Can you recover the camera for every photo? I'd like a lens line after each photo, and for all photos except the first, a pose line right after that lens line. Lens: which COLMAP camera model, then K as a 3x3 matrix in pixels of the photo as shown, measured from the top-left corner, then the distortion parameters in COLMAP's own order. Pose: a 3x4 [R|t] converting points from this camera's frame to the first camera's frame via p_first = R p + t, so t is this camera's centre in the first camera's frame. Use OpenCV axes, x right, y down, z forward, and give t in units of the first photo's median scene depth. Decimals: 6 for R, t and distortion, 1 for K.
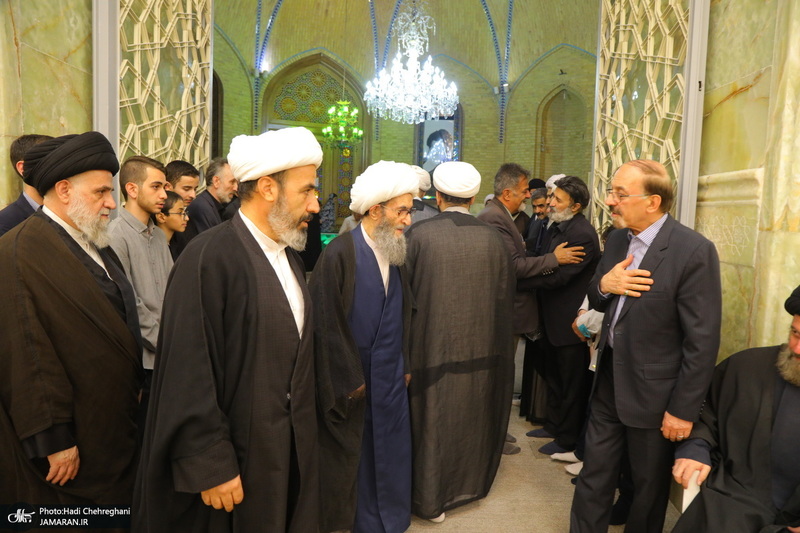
lens RADIAL K [[573.1, 0, 400.0], [0, 573.1, 266.5], [0, 0, 1]] dist [-0.116170, 0.100286]
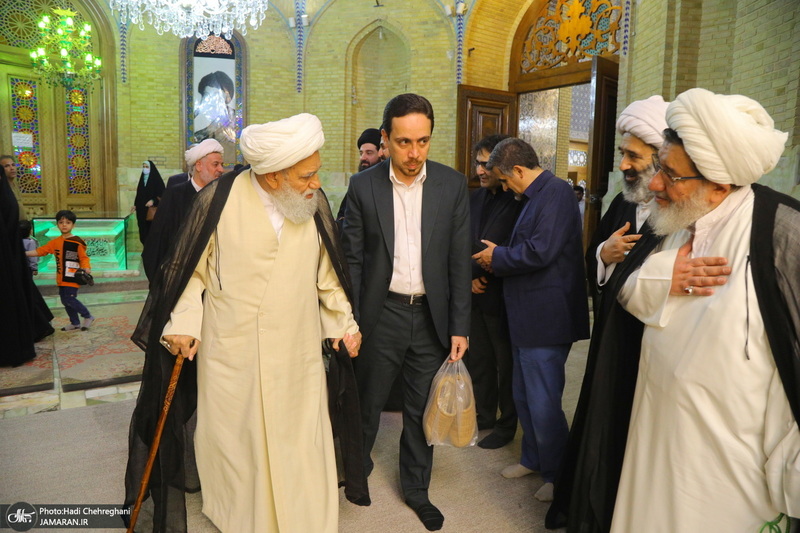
lens RADIAL K [[573.1, 0, 400.0], [0, 573.1, 266.5], [0, 0, 1]] dist [-0.116170, 0.100286]
pose [[0.914424, -0.061406, 0.400072, -0.021604], [0.041336, 0.997425, 0.058614, -0.024856], [-0.402641, -0.037061, 0.914607, 0.270789]]
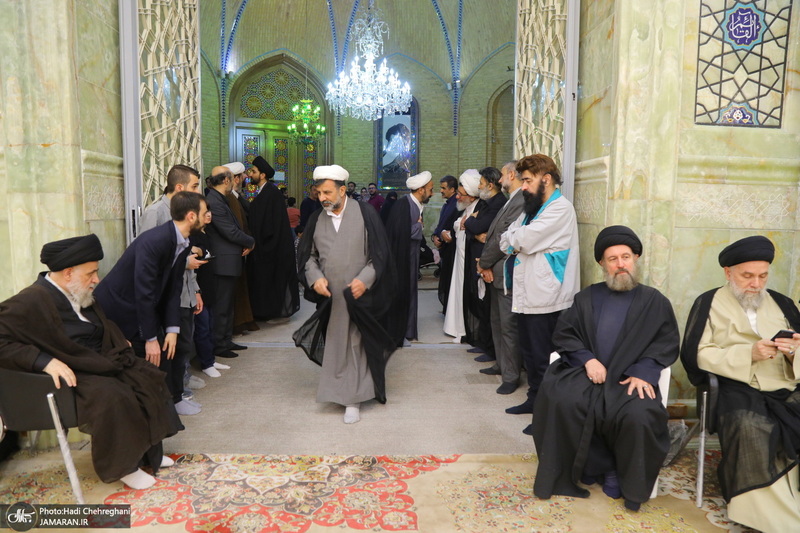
lens RADIAL K [[573.1, 0, 400.0], [0, 573.1, 266.5], [0, 0, 1]] dist [-0.116170, 0.100286]
pose [[0.997773, -0.030590, 0.059265, 0.003521], [0.029828, 0.999461, 0.013708, 0.013098], [-0.059652, -0.011909, 0.998148, -0.077222]]
